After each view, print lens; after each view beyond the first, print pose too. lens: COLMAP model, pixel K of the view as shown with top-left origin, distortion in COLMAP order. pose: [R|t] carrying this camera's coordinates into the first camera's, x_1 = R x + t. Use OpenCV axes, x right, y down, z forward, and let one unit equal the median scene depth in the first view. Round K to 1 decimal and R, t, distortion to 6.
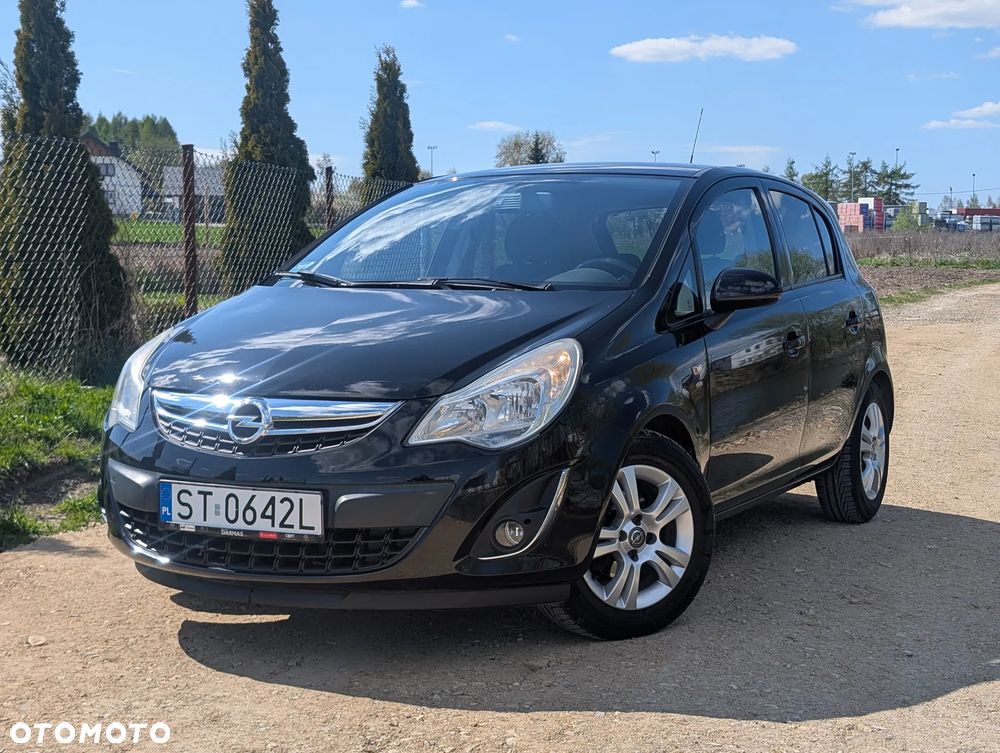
lens RADIAL K [[1648.7, 0, 480.2], [0, 1648.7, 357.9], [0, 0, 1]] dist [0.098781, 0.000000]
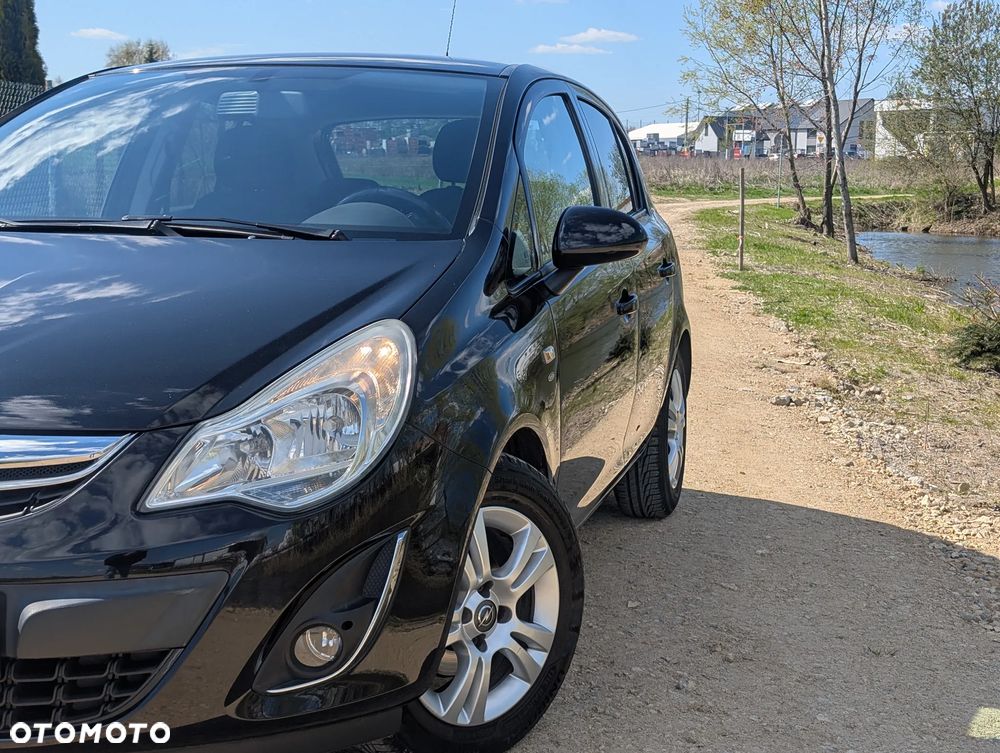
lens RADIAL K [[1648.7, 0, 497.9], [0, 1648.7, 385.5], [0, 0, 1]] dist [0.098781, 0.000000]
pose [[0.971313, -0.021541, 0.236827, -0.057919], [0.006071, 0.997811, 0.065857, -0.028396], [-0.237727, -0.062530, 0.969317, 0.380854]]
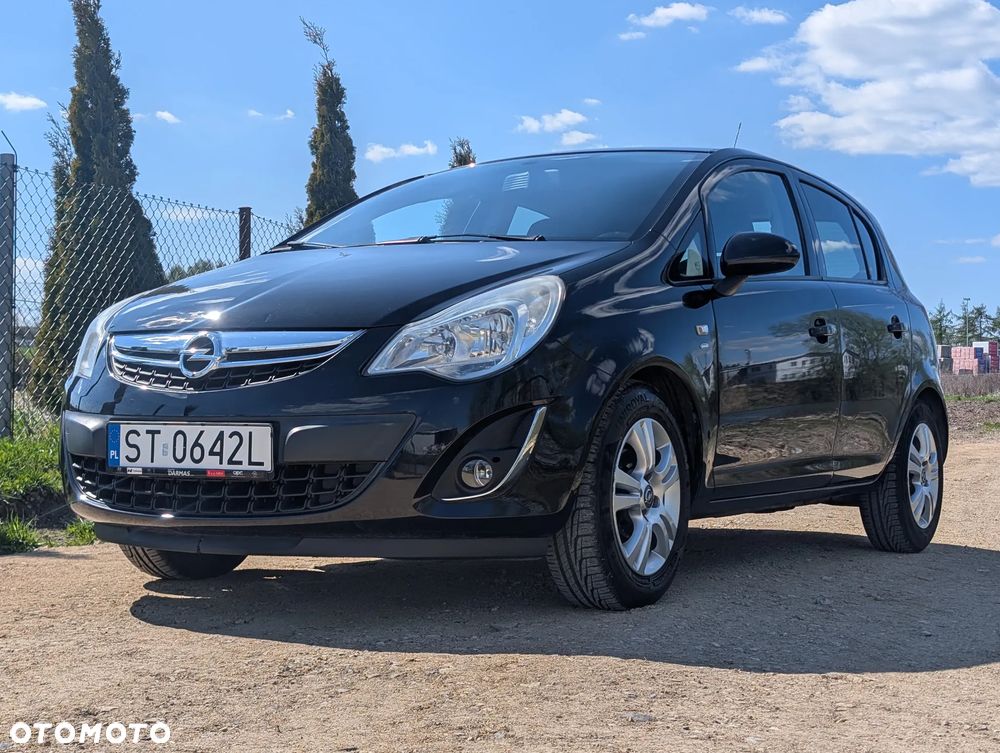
lens RADIAL K [[1648.7, 0, 496.0], [0, 1648.7, 375.7], [0, 0, 1]] dist [0.098781, 0.000000]
pose [[0.998328, 0.004392, -0.057640, 0.078540], [-0.008934, 0.996851, -0.078788, 0.119996], [0.057112, 0.079171, 0.995224, 0.080913]]
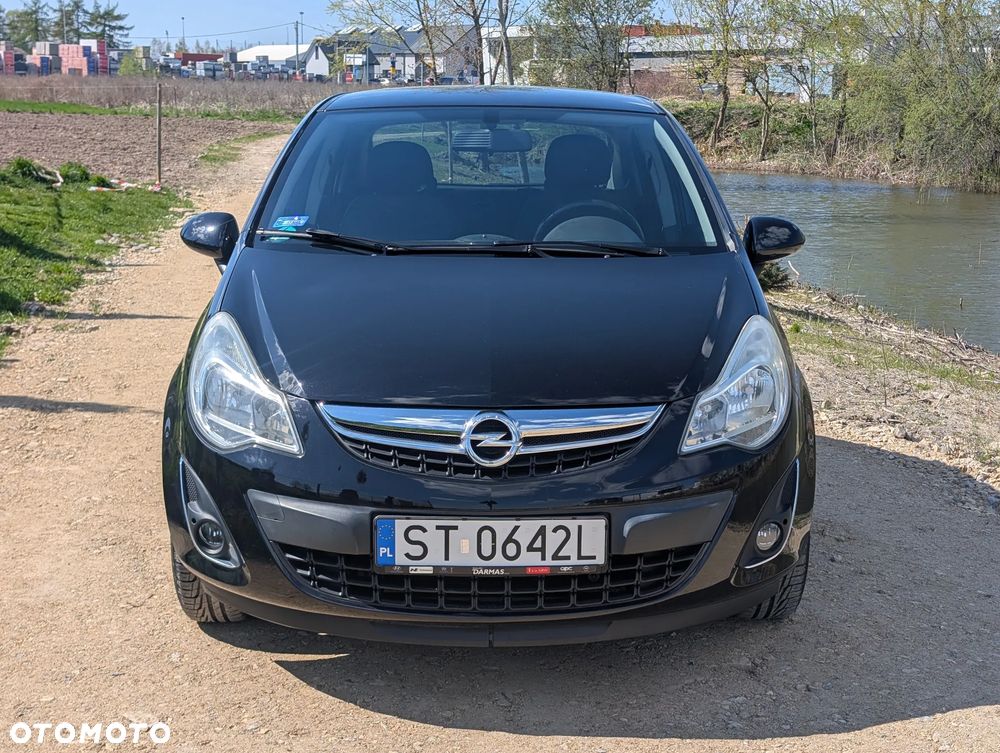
lens RADIAL K [[1648.7, 0, 517.6], [0, 1648.7, 387.9], [0, 0, 1]] dist [0.098781, 0.000000]
pose [[0.880998, -0.076605, 0.466877, -0.515176], [0.024056, 0.992781, 0.117502, -0.086231], [-0.472508, -0.092288, 0.876481, 0.247229]]
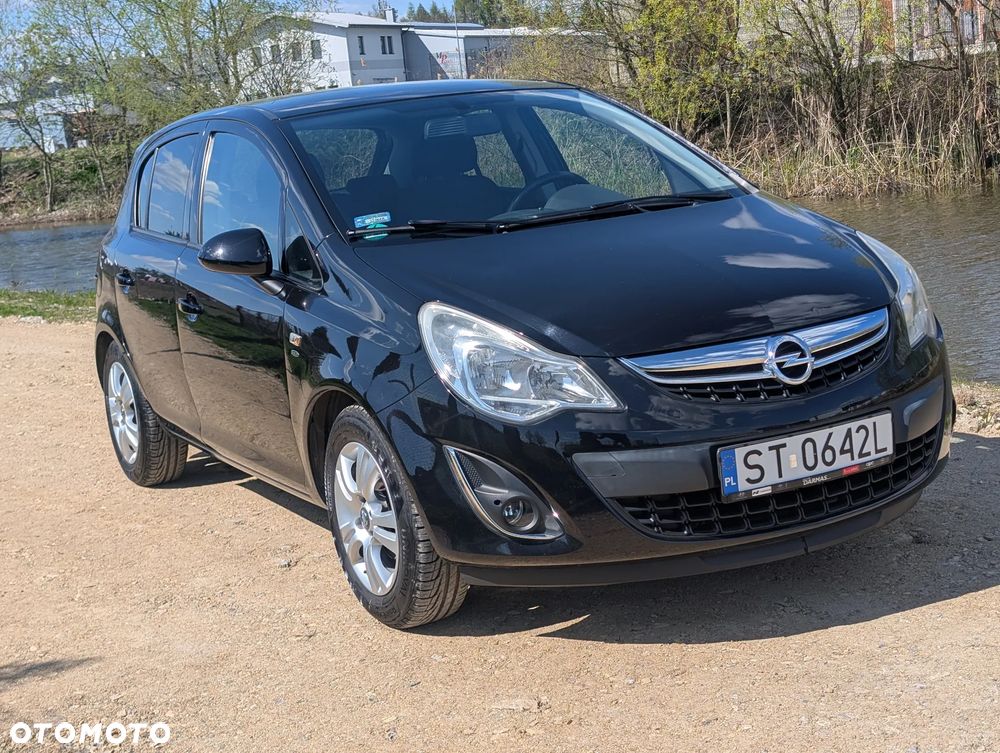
lens RADIAL K [[1648.7, 0, 501.4], [0, 1648.7, 385.7], [0, 0, 1]] dist [0.098781, 0.000000]
pose [[0.574662, -0.200304, 0.793500, -0.948028], [0.160452, 0.978344, 0.130764, -0.091774], [-0.802508, 0.052174, 0.594356, 0.575102]]
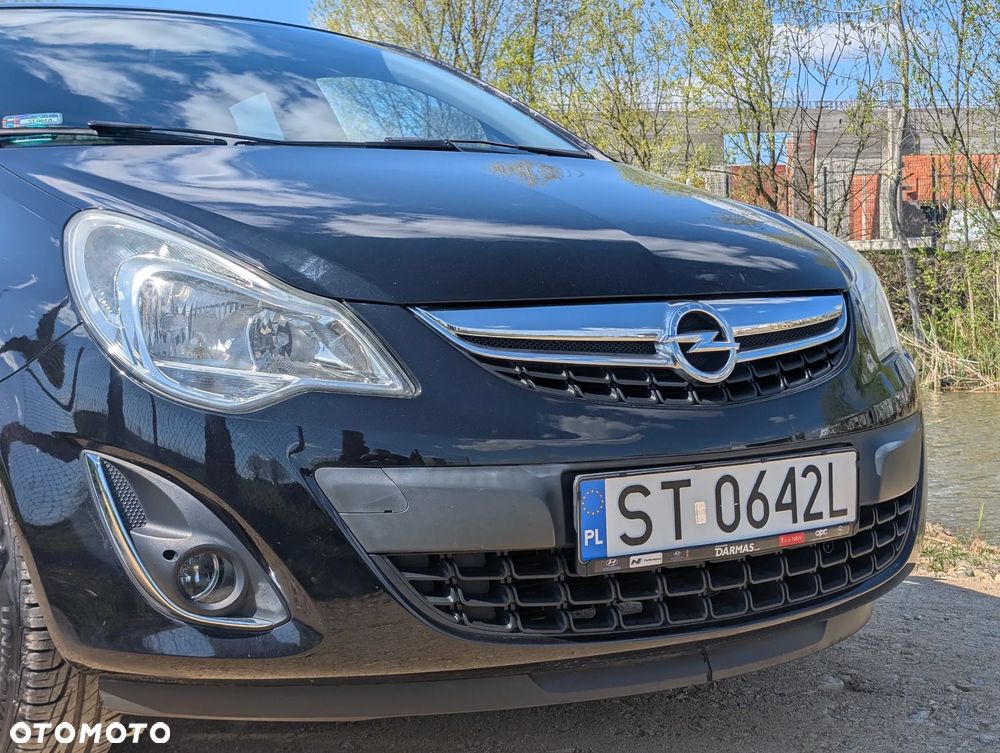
lens RADIAL K [[1648.7, 0, 520.5], [0, 1648.7, 361.4], [0, 0, 1]] dist [0.098781, 0.000000]
pose [[0.473351, -0.054099, 0.879211, -0.631471], [0.083029, 0.996409, 0.016610, 0.030346], [-0.876952, 0.065137, 0.476143, 0.783628]]
